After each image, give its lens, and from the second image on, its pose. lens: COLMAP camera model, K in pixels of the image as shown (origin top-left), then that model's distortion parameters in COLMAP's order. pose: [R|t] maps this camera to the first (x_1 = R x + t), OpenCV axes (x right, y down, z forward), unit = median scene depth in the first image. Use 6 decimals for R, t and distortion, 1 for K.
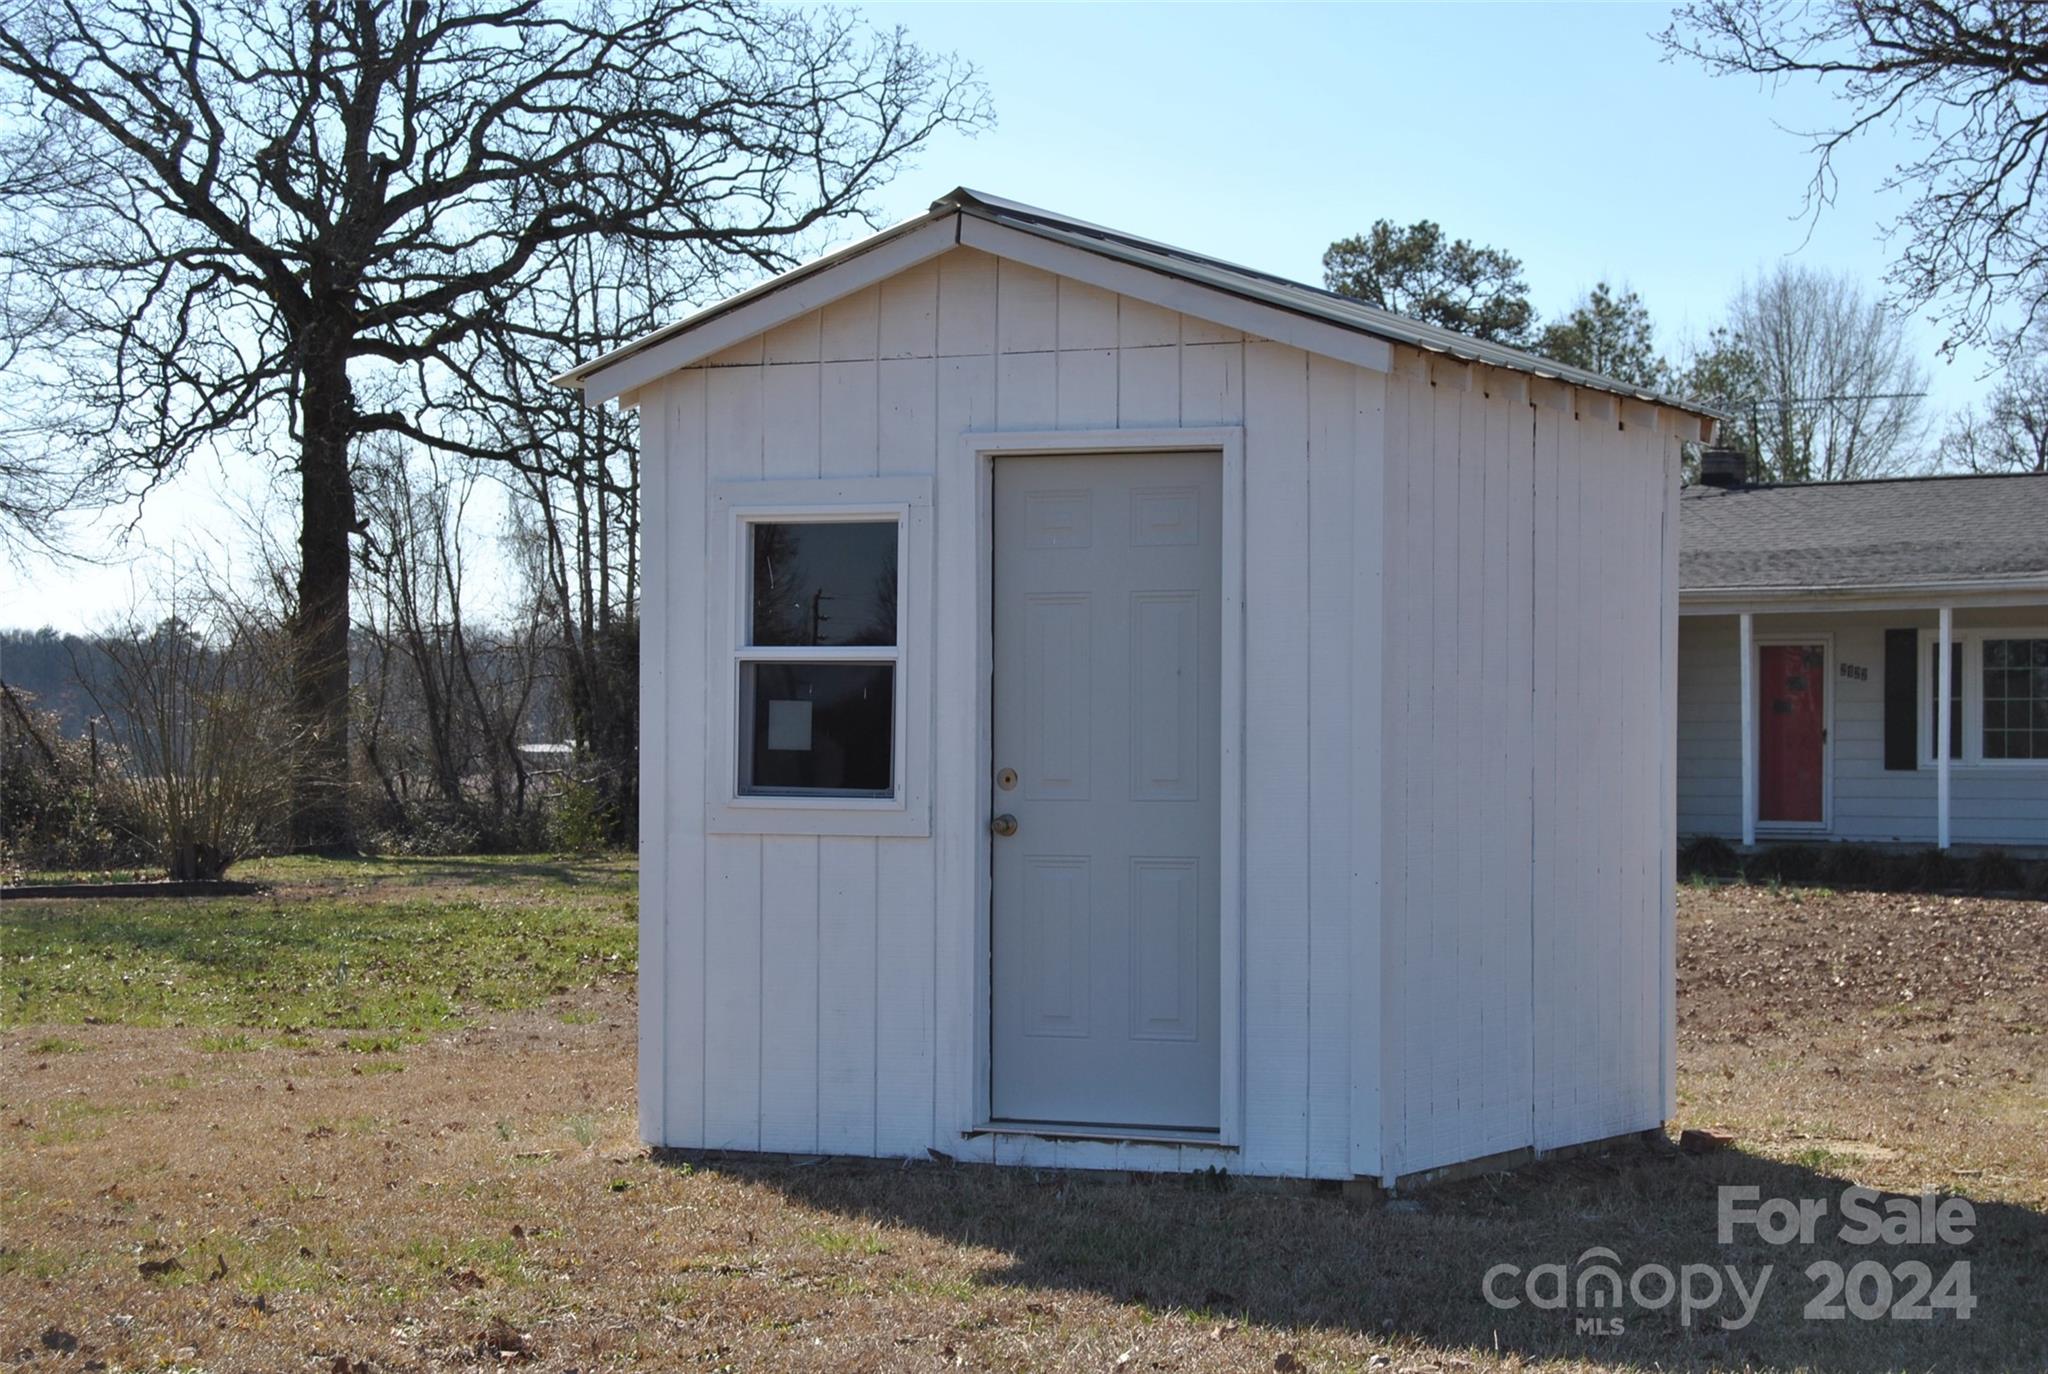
lens RADIAL K [[4698.4, 0, 1169.9], [0, 4698.4, 689.0], [0, 0, 1]] dist [-0.029658, 0.311041]
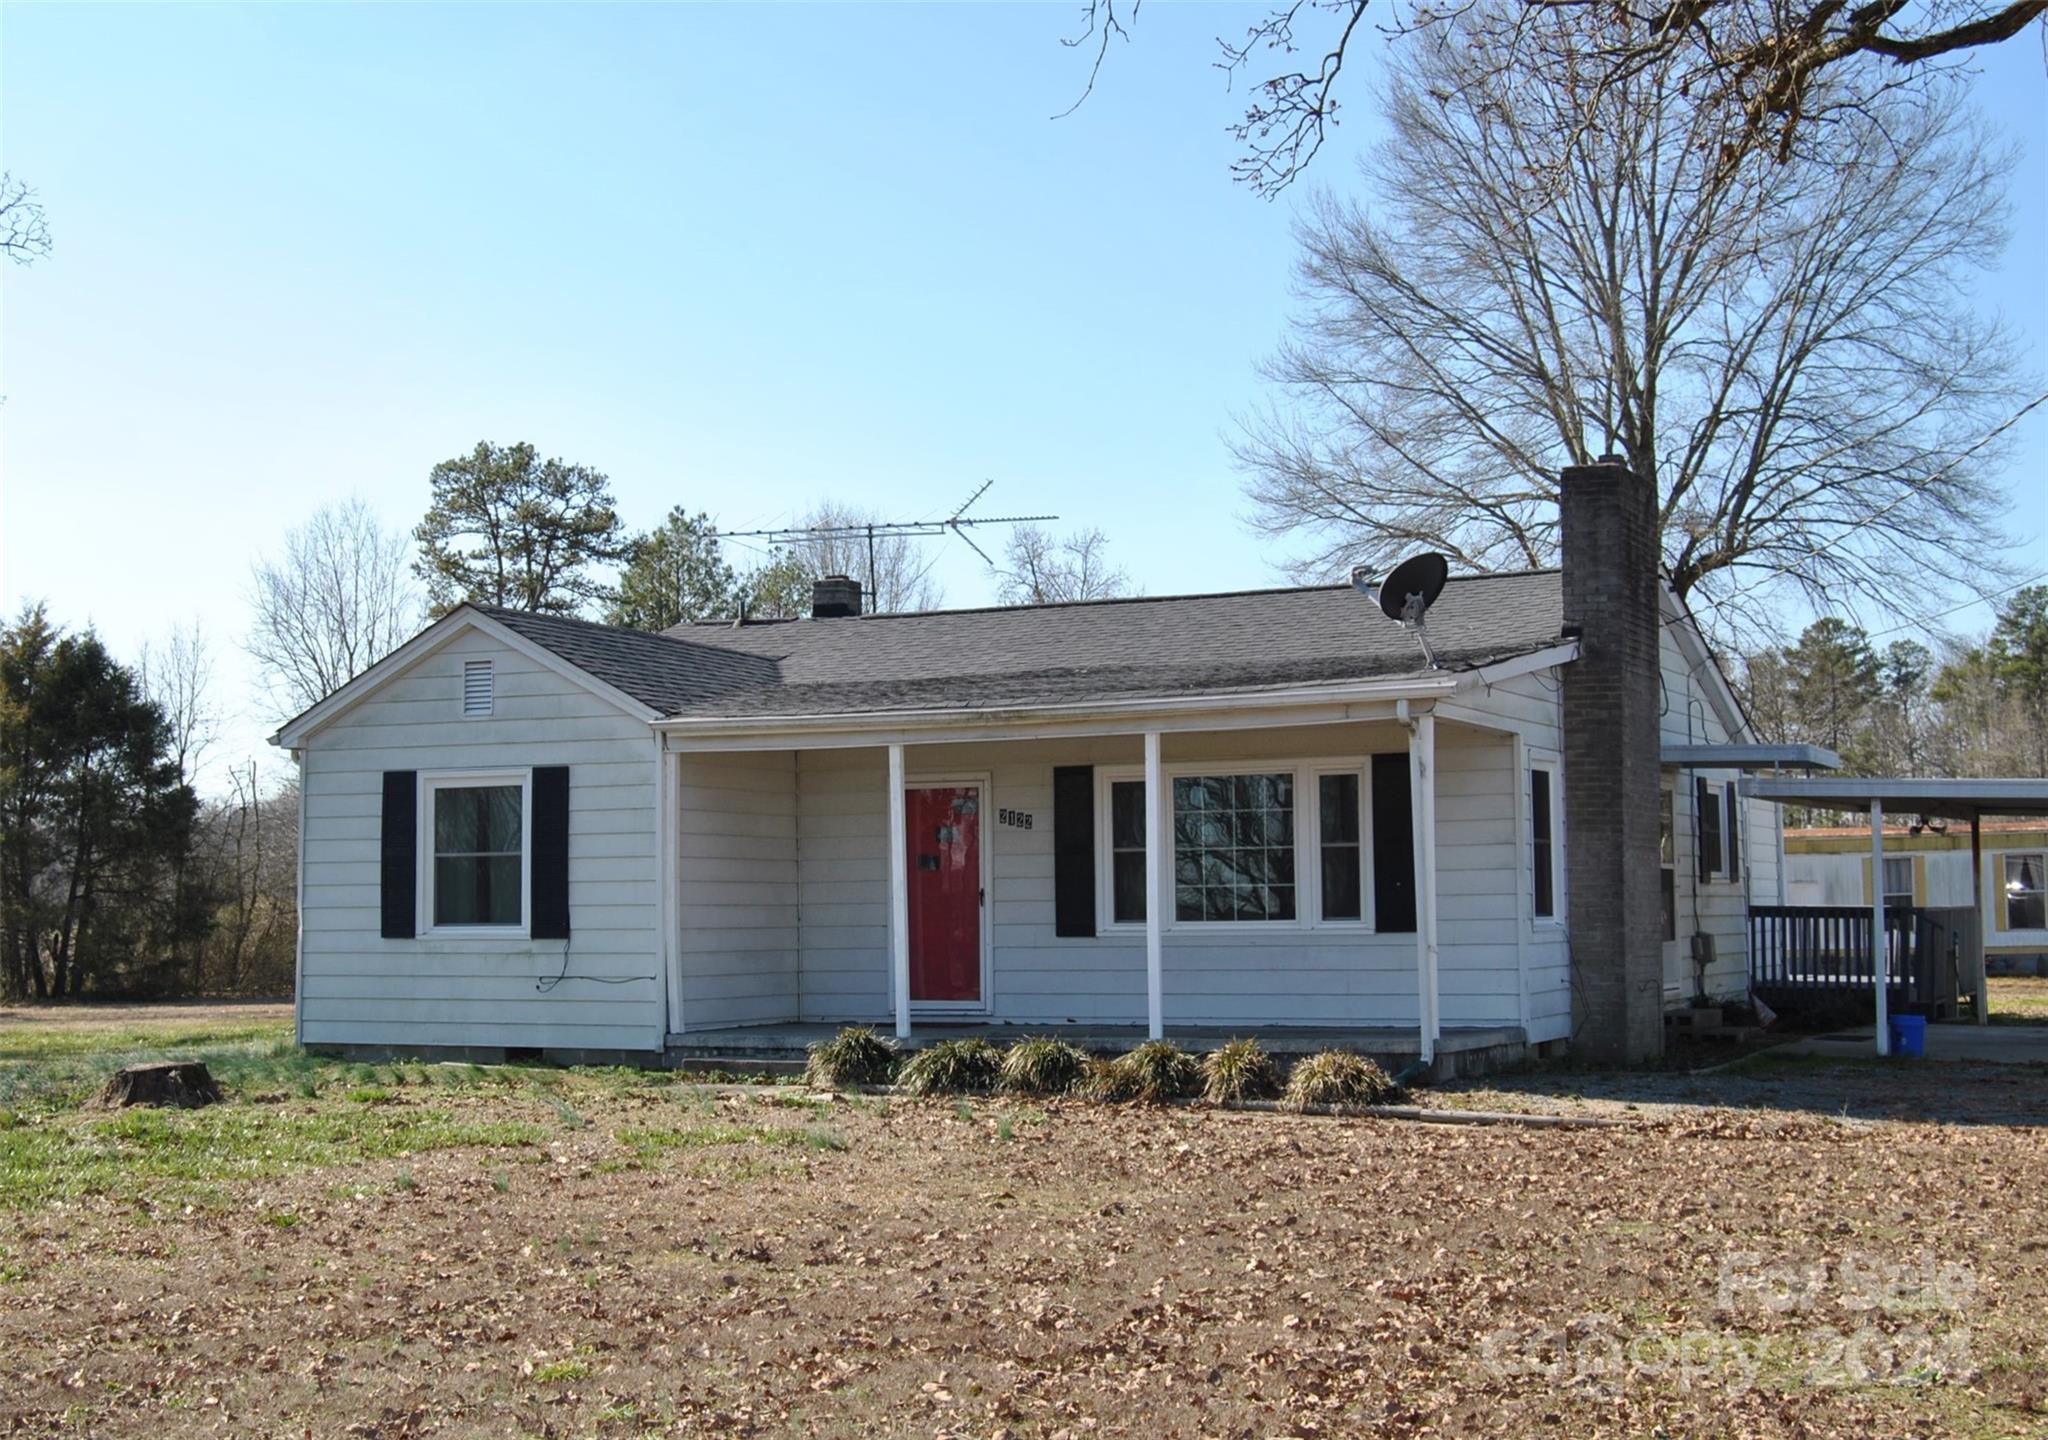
lens RADIAL K [[2875.9, 0, 995.0], [0, 2875.9, 721.8], [0, 0, 1]] dist [-0.039960, -0.114788]
pose [[0.978427, -0.004551, 0.206544, 0.029424], [0.014051, 0.998908, -0.044555, 0.001407], [-0.206115, 0.046496, 0.977422, 0.399188]]
